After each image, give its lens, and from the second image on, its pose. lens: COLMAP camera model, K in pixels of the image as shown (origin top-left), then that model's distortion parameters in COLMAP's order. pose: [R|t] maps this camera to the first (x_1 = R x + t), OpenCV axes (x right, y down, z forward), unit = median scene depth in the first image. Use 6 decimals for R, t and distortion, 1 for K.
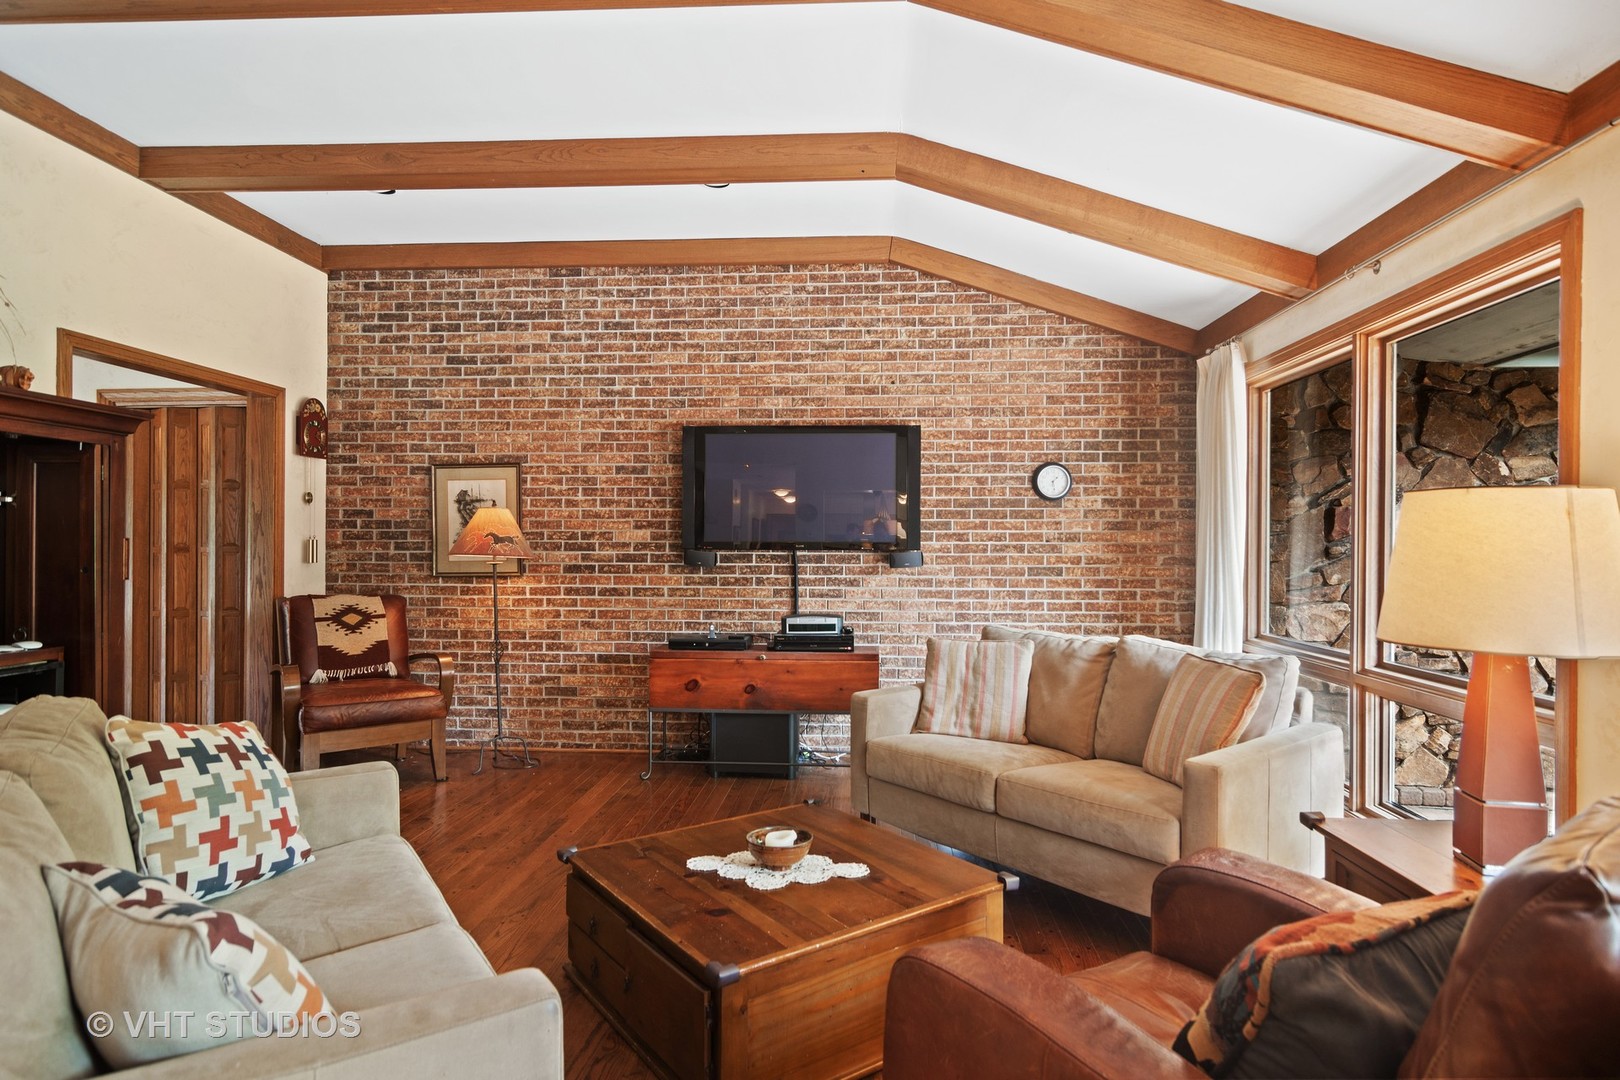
lens RADIAL K [[875.4, 0, 810.3], [0, 875.4, 543.4], [0, 0, 1]] dist [-0.002811, 0.002199]
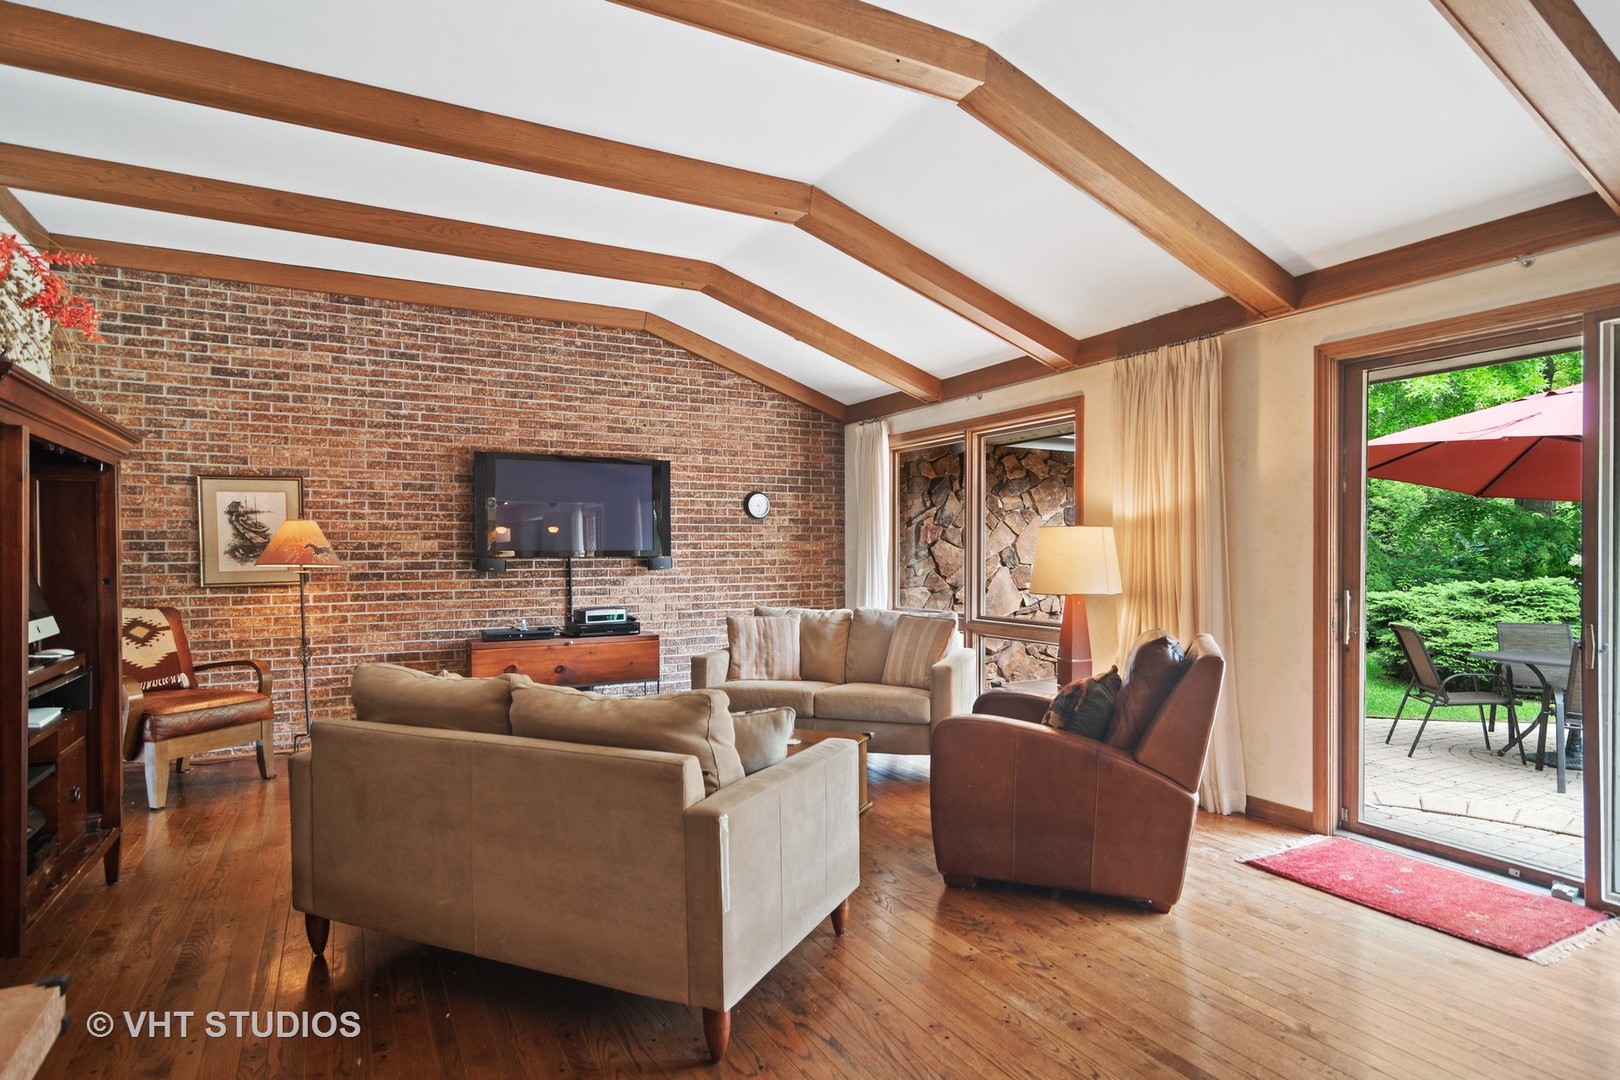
lens RADIAL K [[875.4, 0, 800.5], [0, 875.4, 564.7], [0, 0, 1]] dist [-0.002811, 0.002199]
pose [[0.850815, -0.015617, 0.525233, -0.391038], [0.006119, 0.999785, 0.019814, -0.003947], [-0.525429, -0.013644, 0.850728, -0.215164]]
